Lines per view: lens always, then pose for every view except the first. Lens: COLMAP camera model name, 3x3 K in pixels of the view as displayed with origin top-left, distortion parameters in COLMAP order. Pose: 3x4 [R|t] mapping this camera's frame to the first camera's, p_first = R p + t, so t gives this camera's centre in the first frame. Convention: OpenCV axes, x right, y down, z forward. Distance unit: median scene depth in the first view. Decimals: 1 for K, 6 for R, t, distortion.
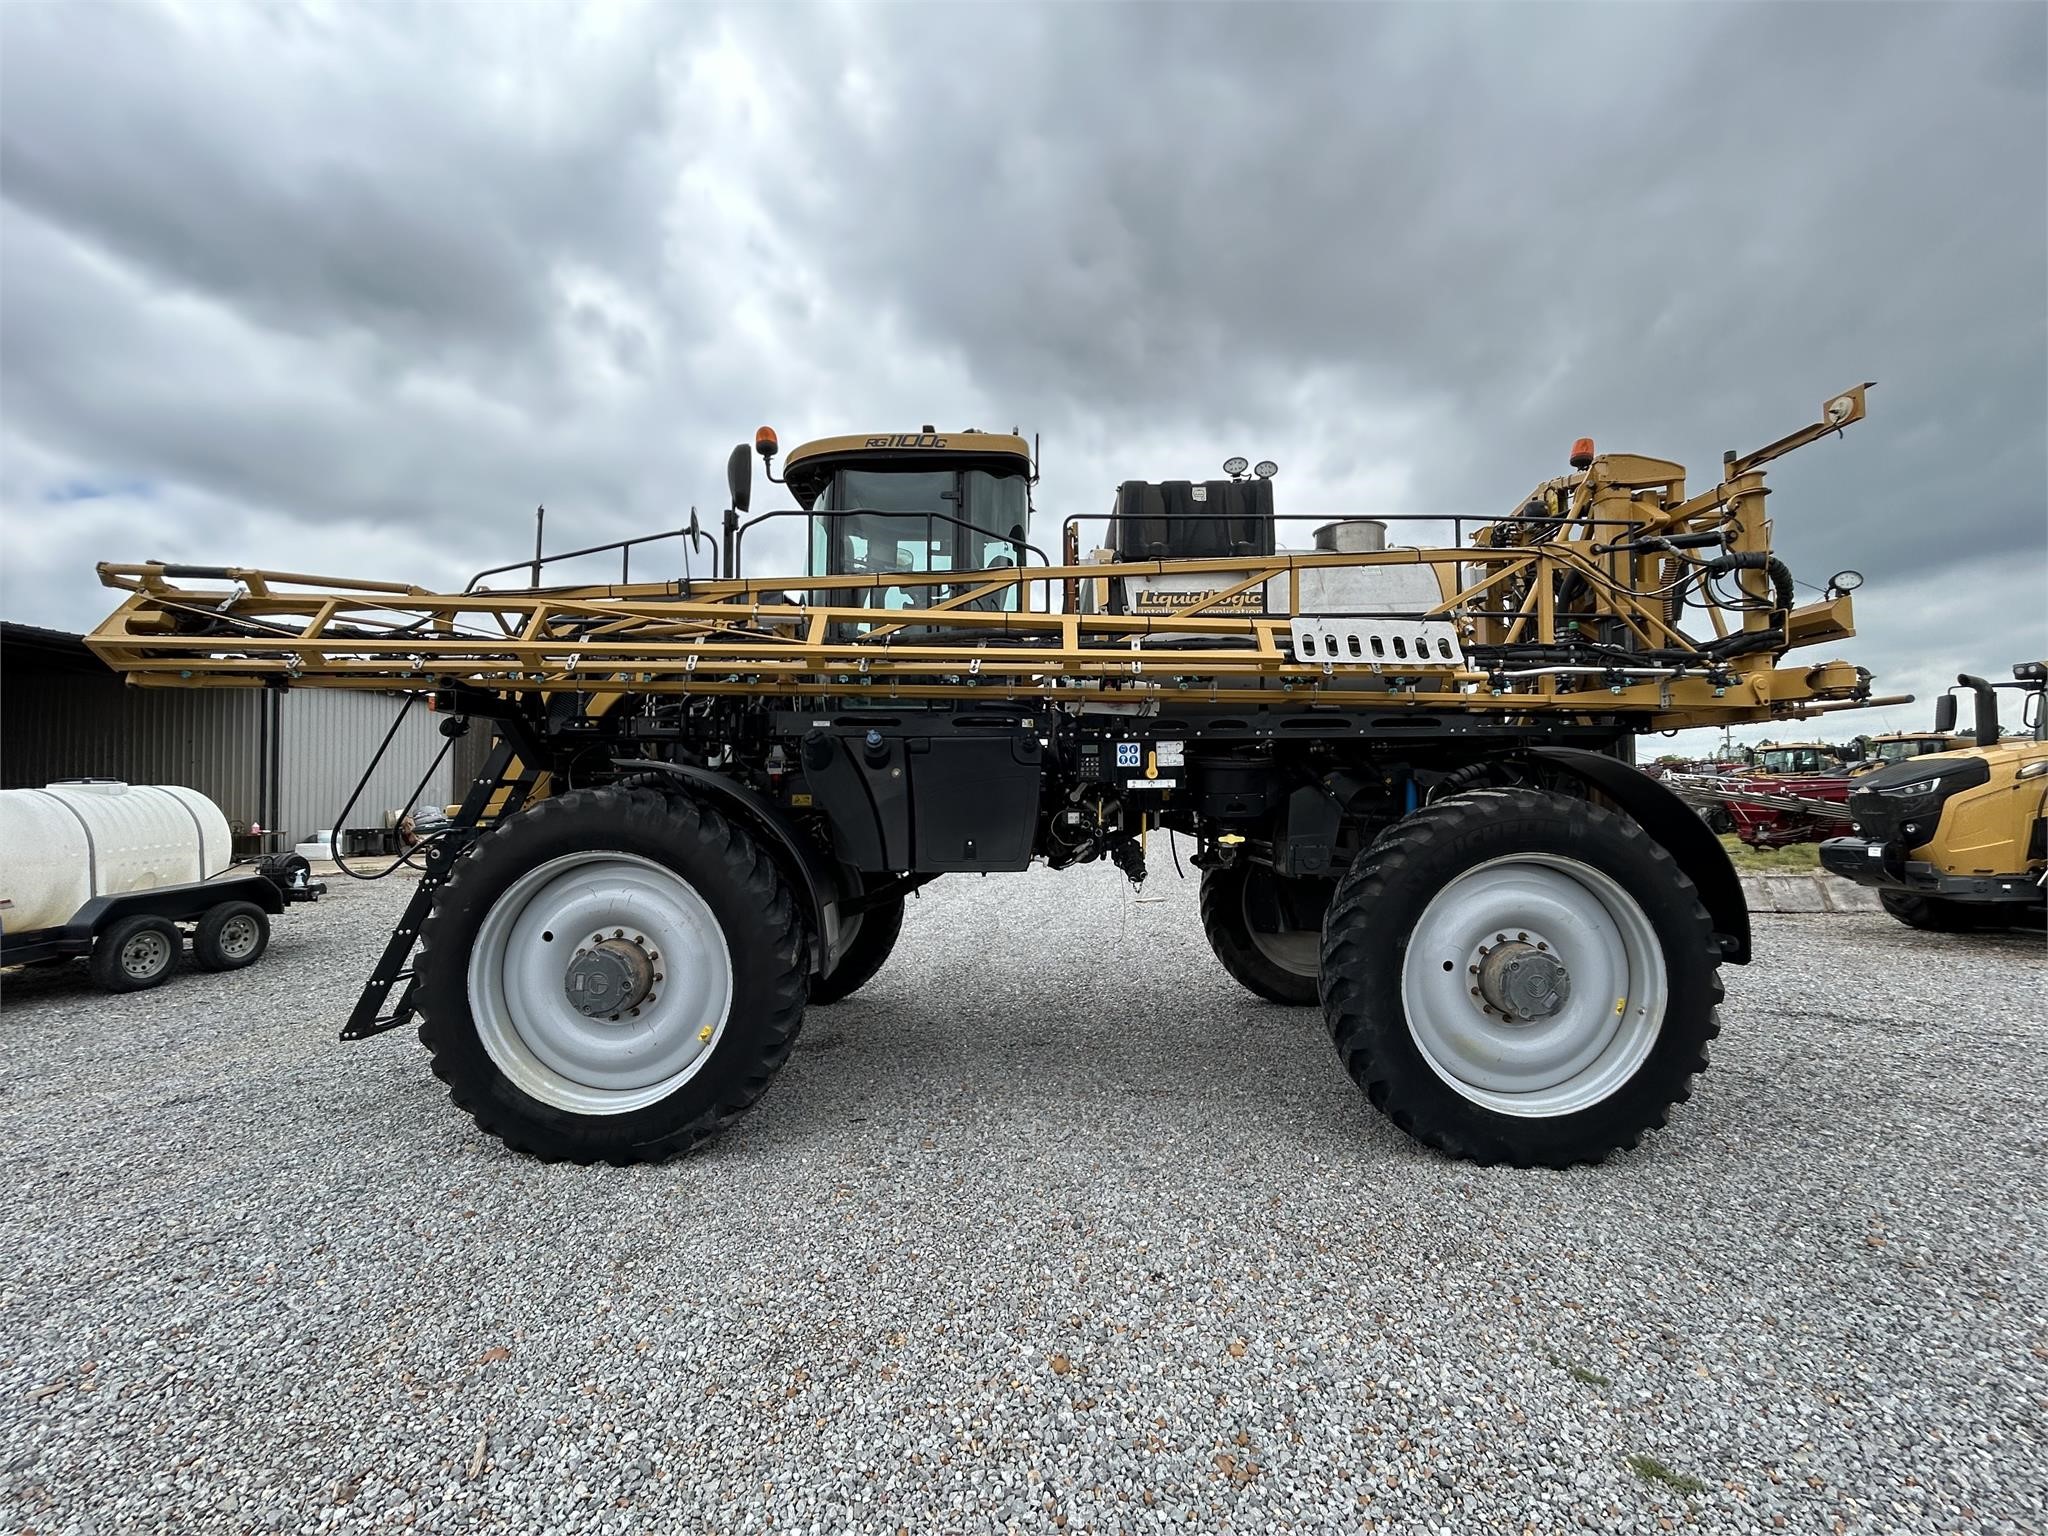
lens RADIAL K [[906.8, 0, 1020.2], [0, 906.8, 774.3], [0, 0, 1]] dist [-0.001059, 0.000140]
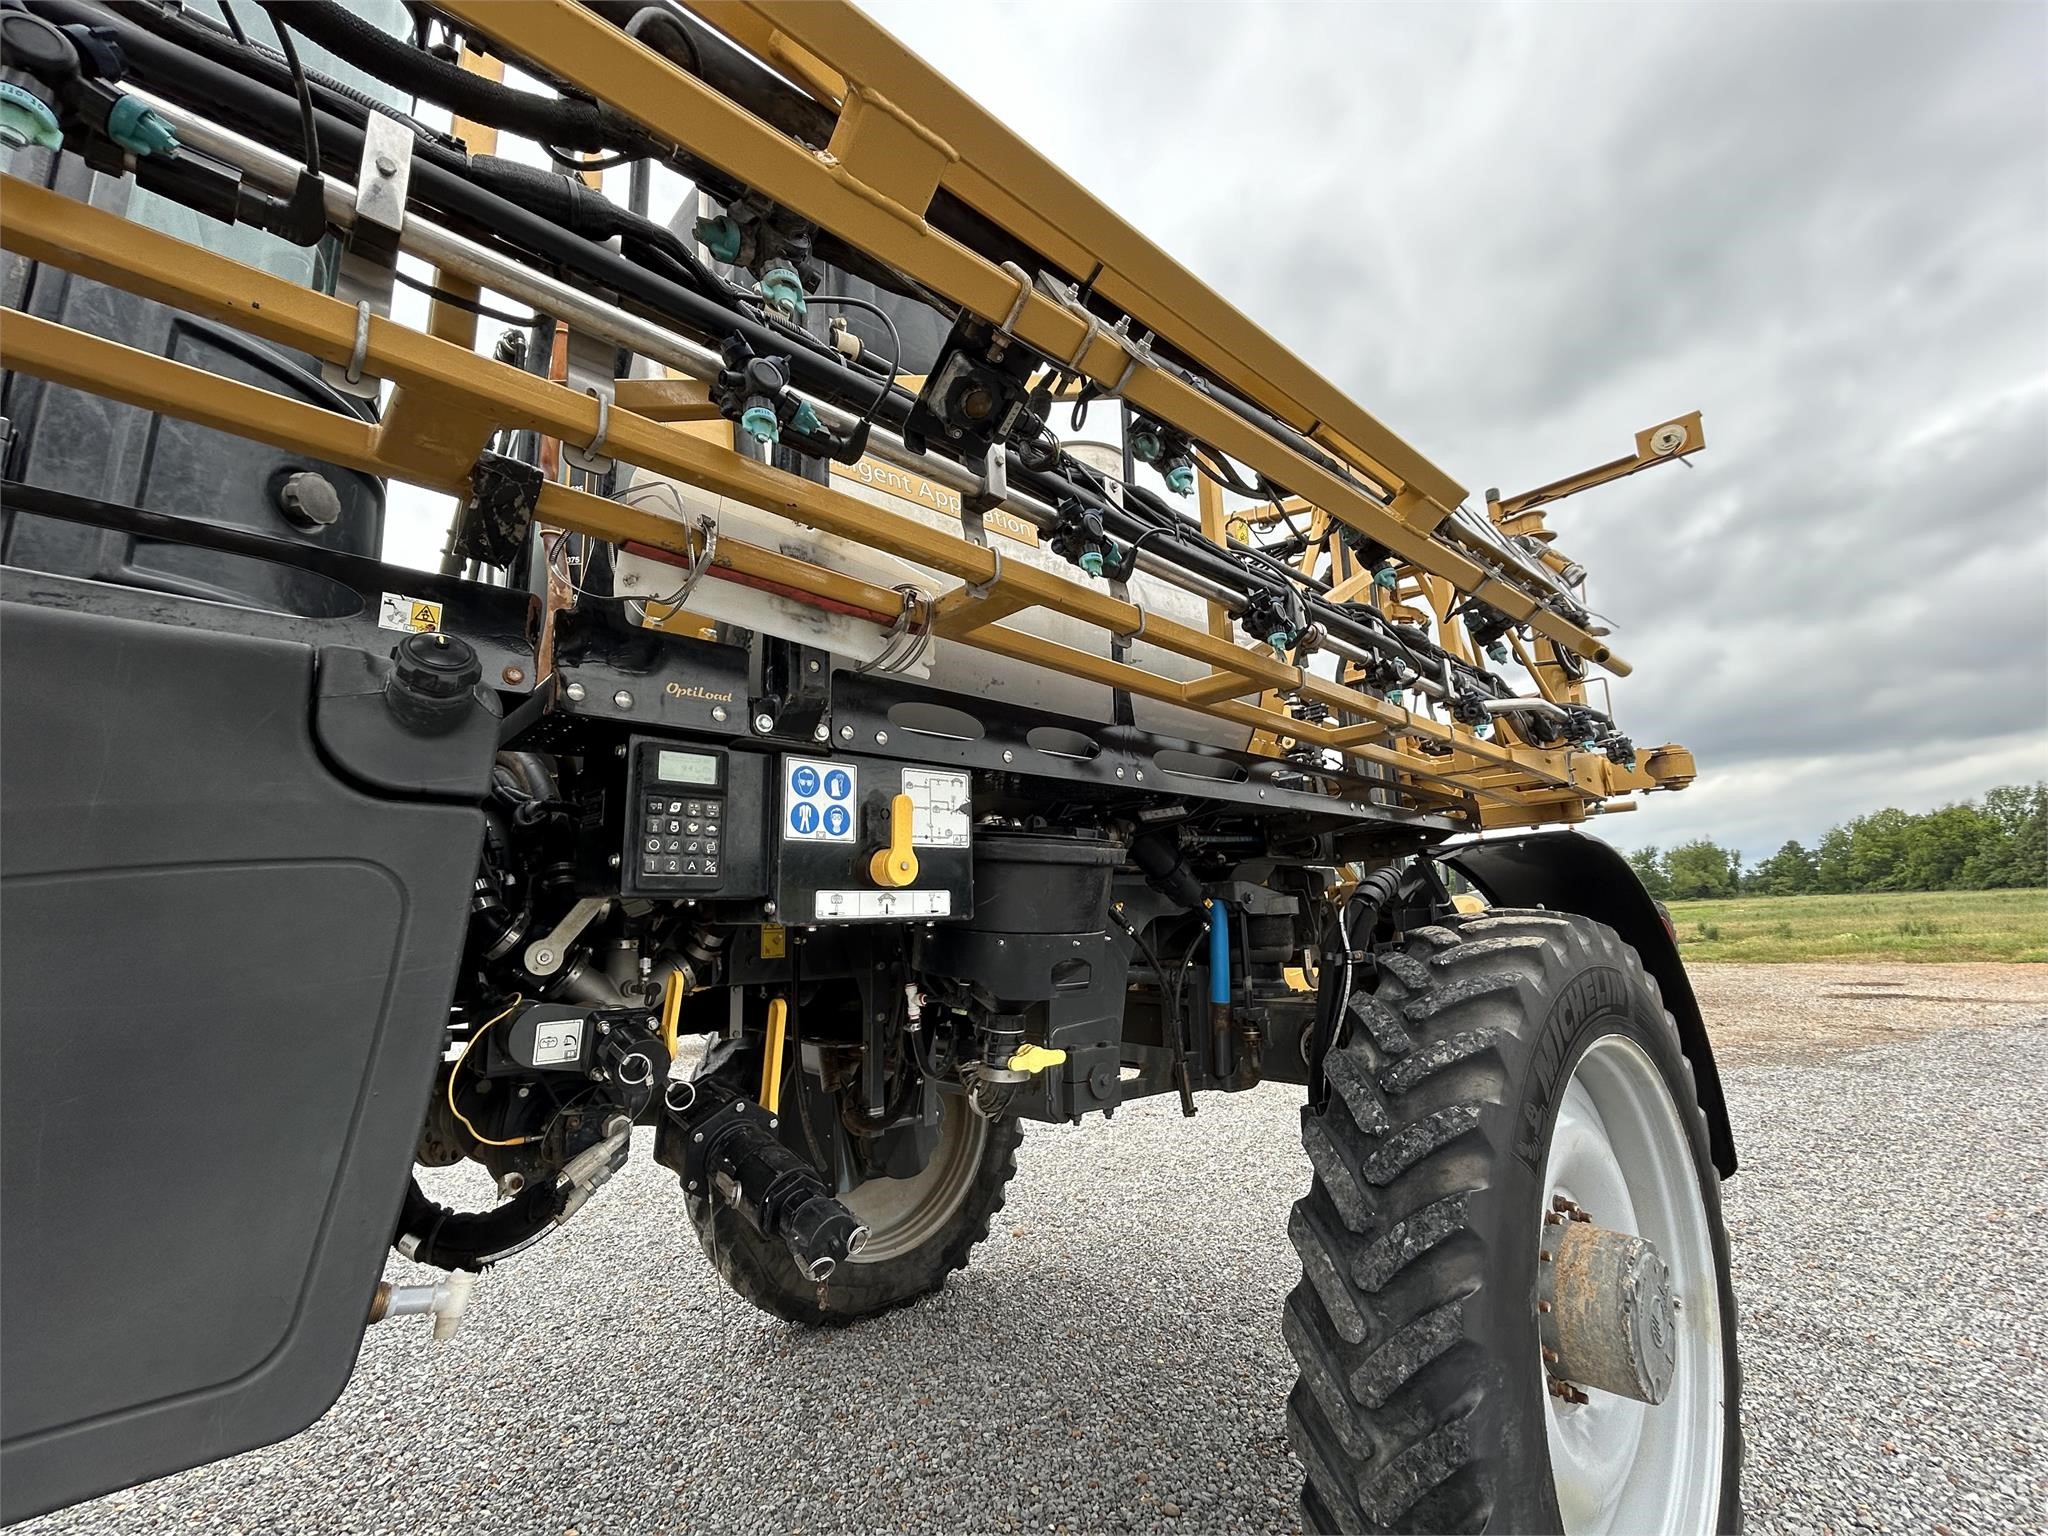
lens RADIAL K [[874.0, 0, 1030.4], [0, 874.0, 764.0], [0, 0, 1]] dist [0.009207, 0.000122]
pose [[0.731525, 0.107893, 0.673223, -0.020194], [0.014092, 0.984796, -0.173139, 0.015823], [-0.681668, 0.136143, 0.718883, 0.754377]]
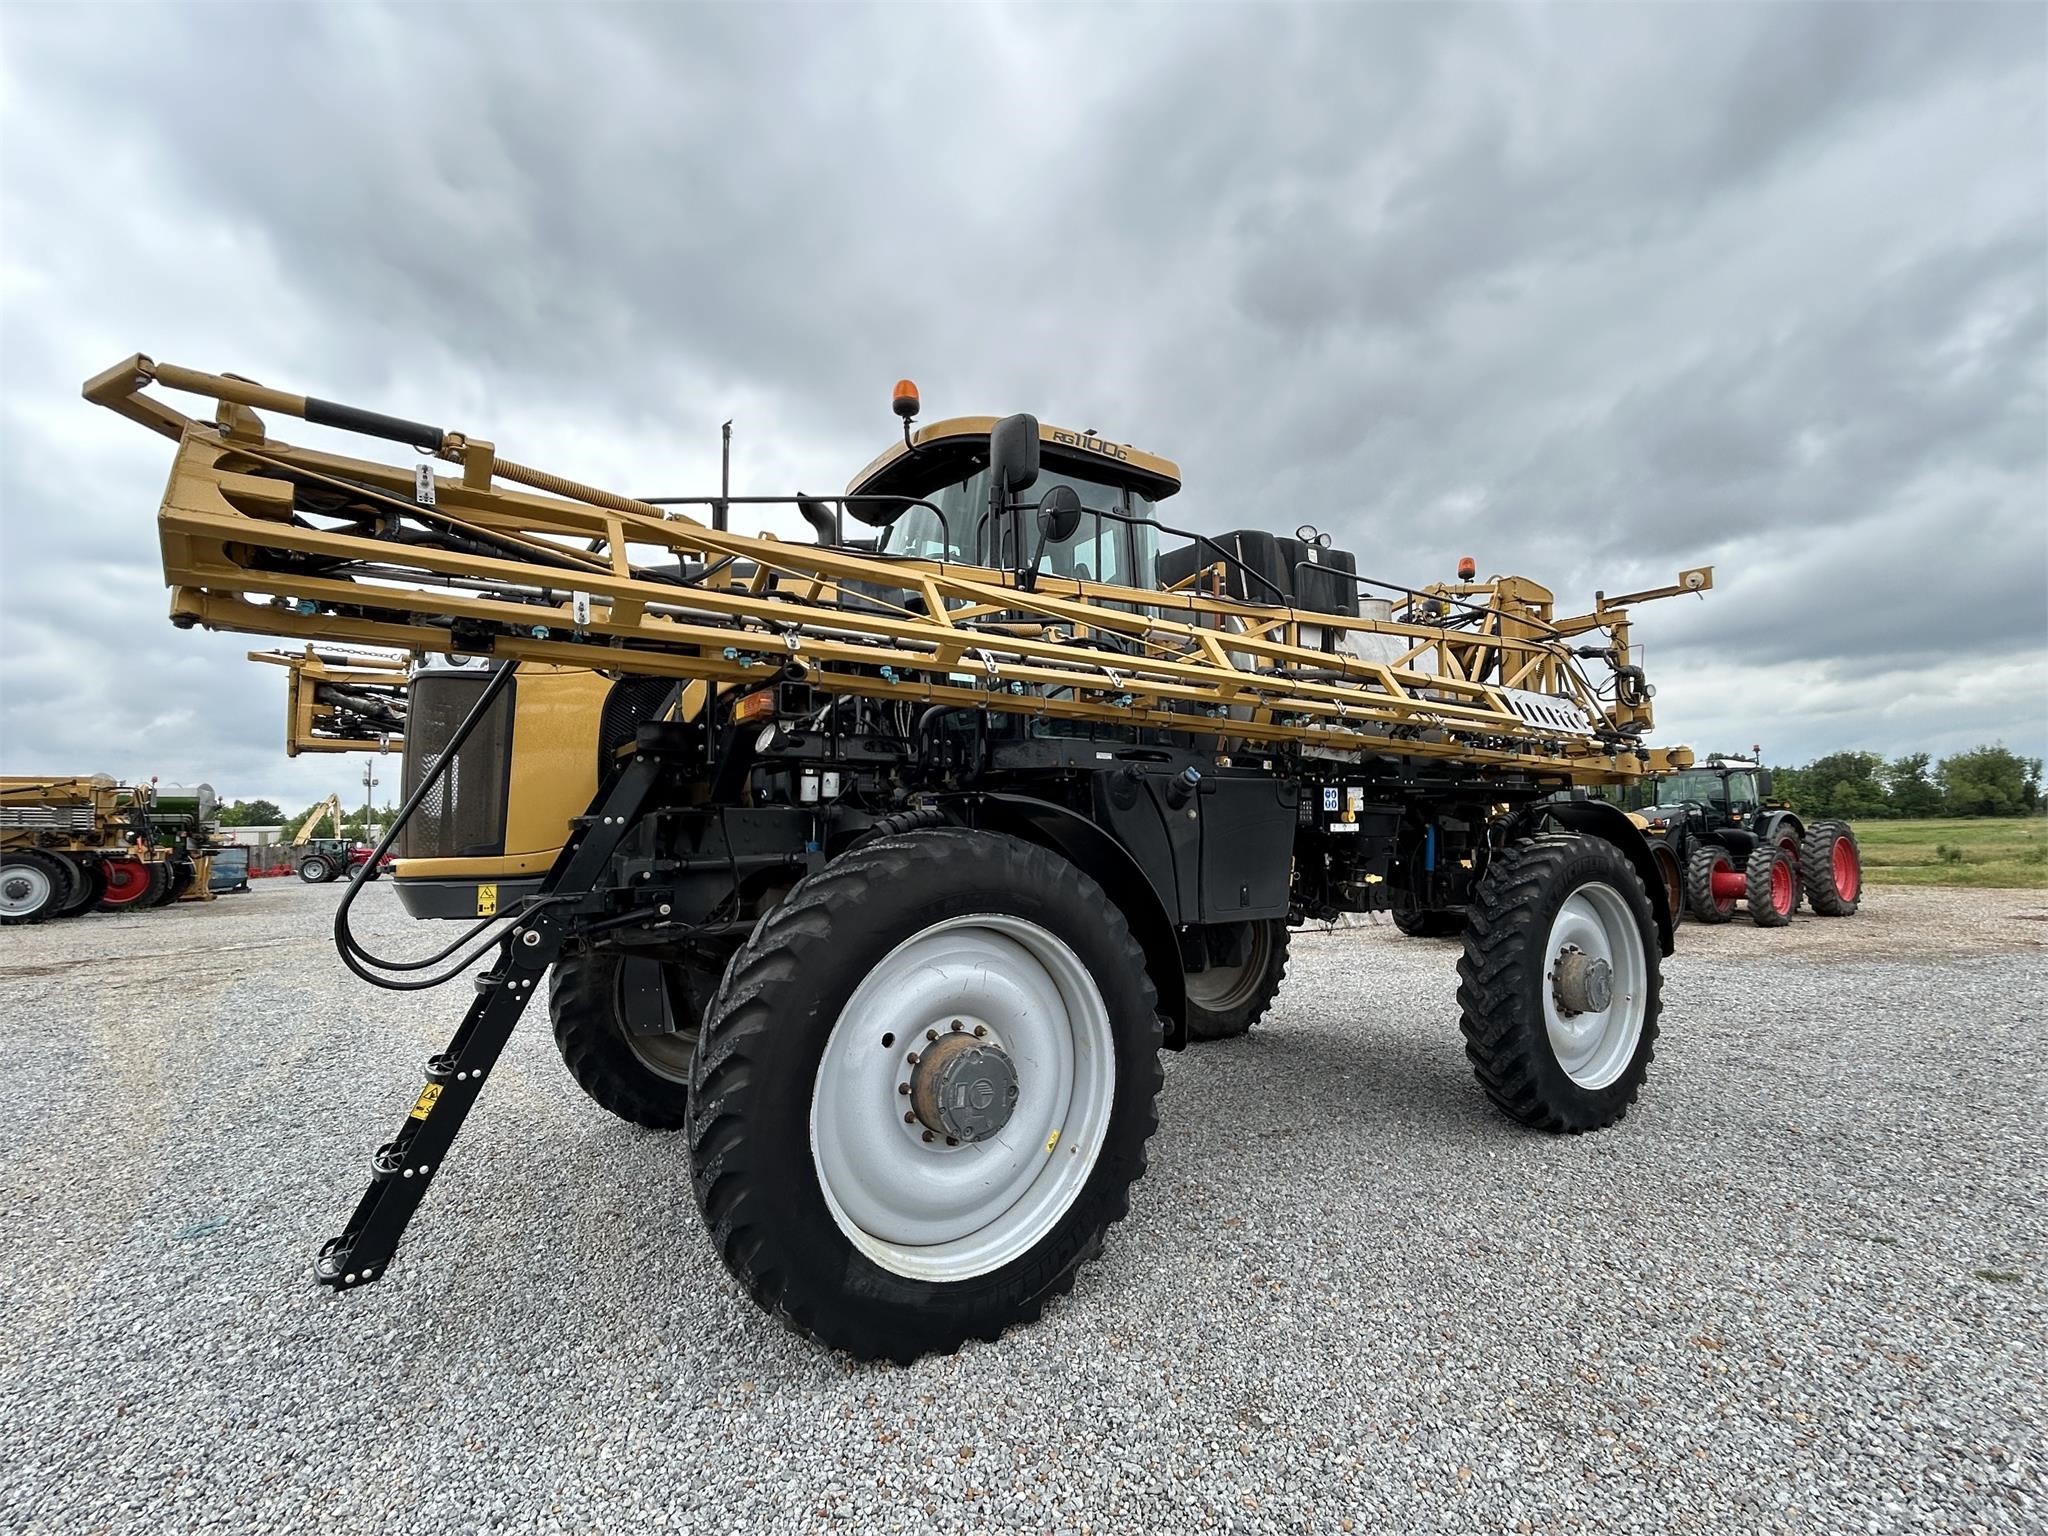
lens RADIAL K [[996.9, 0, 1018.2], [0, 996.9, 766.8], [0, 0, 1]] dist [-0.004061, 0.000578]
pose [[0.814712, 0.038344, 0.578597, -0.835465], [-0.009061, 0.998531, -0.053415, 0.005774], [-0.579795, 0.038275, 0.813863, 0.278942]]
